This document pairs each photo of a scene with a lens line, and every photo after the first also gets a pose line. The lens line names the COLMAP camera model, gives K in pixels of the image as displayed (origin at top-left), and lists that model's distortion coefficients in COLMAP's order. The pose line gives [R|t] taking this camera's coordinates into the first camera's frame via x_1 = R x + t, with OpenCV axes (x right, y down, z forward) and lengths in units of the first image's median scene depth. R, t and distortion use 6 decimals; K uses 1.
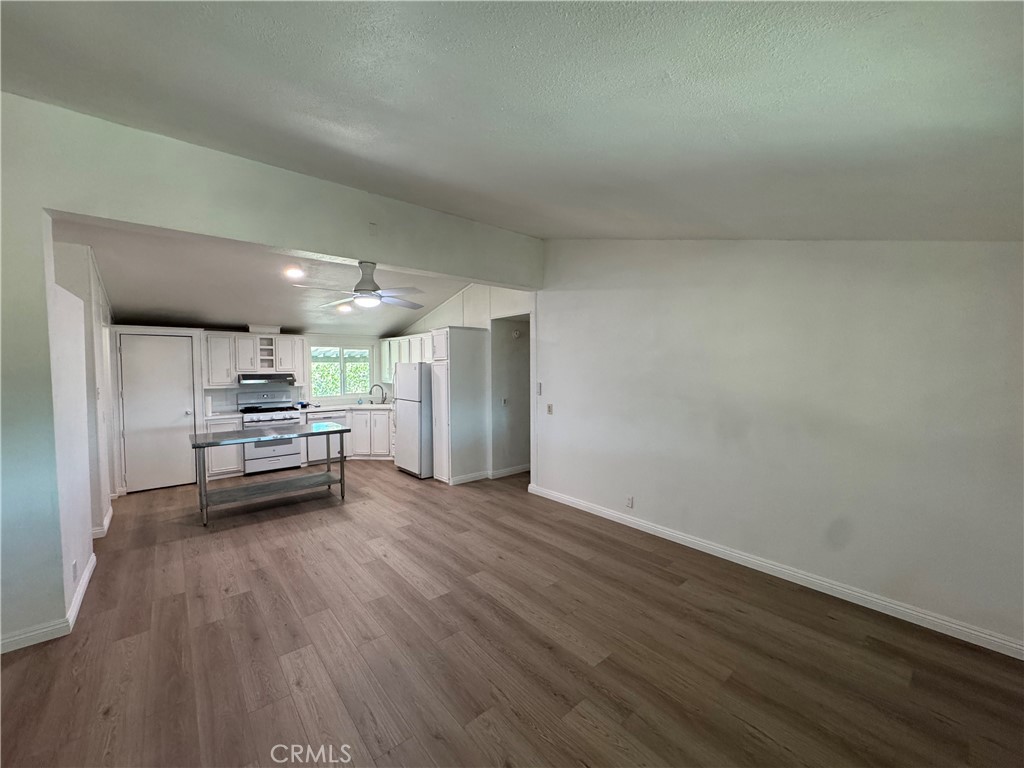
lens RADIAL K [[408.4, 0, 512.0], [0, 408.4, 384.0], [0, 0, 1]] dist [-0.002596, 0.000791]
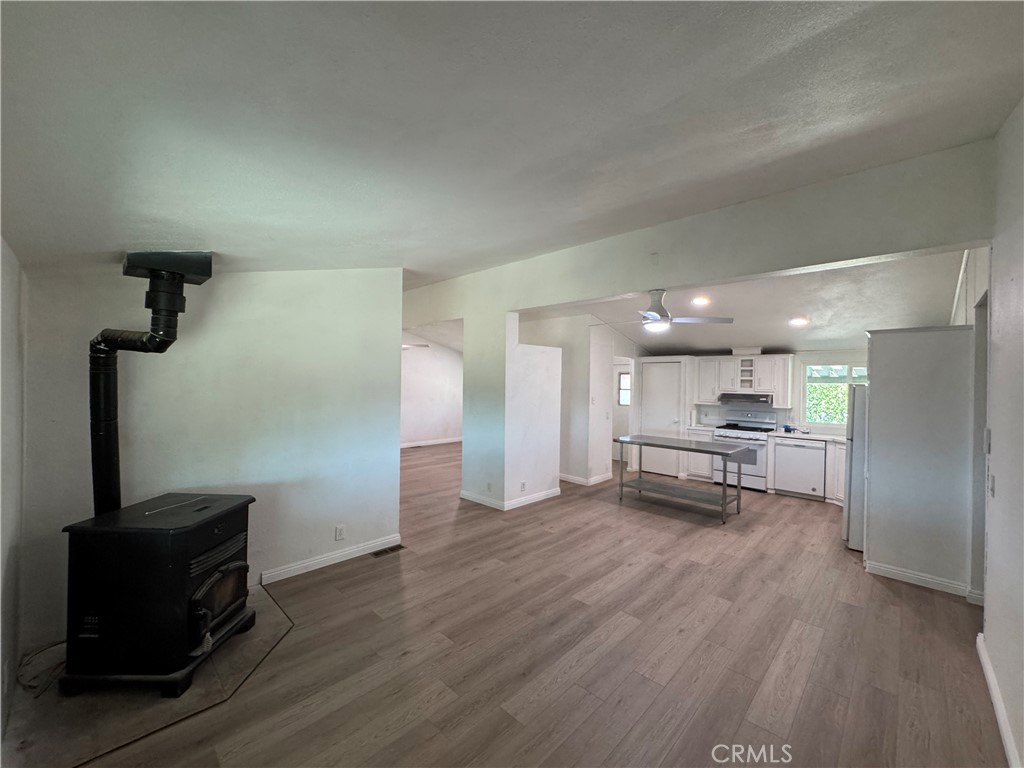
lens RADIAL K [[408.4, 0, 512.0], [0, 408.4, 384.0], [0, 0, 1]] dist [-0.002596, 0.000791]
pose [[0.100375, 0.011471, -0.994884, 0.483784], [-0.058929, 0.998247, 0.005565, -0.025935], [0.993203, 0.058069, 0.100875, 0.378017]]
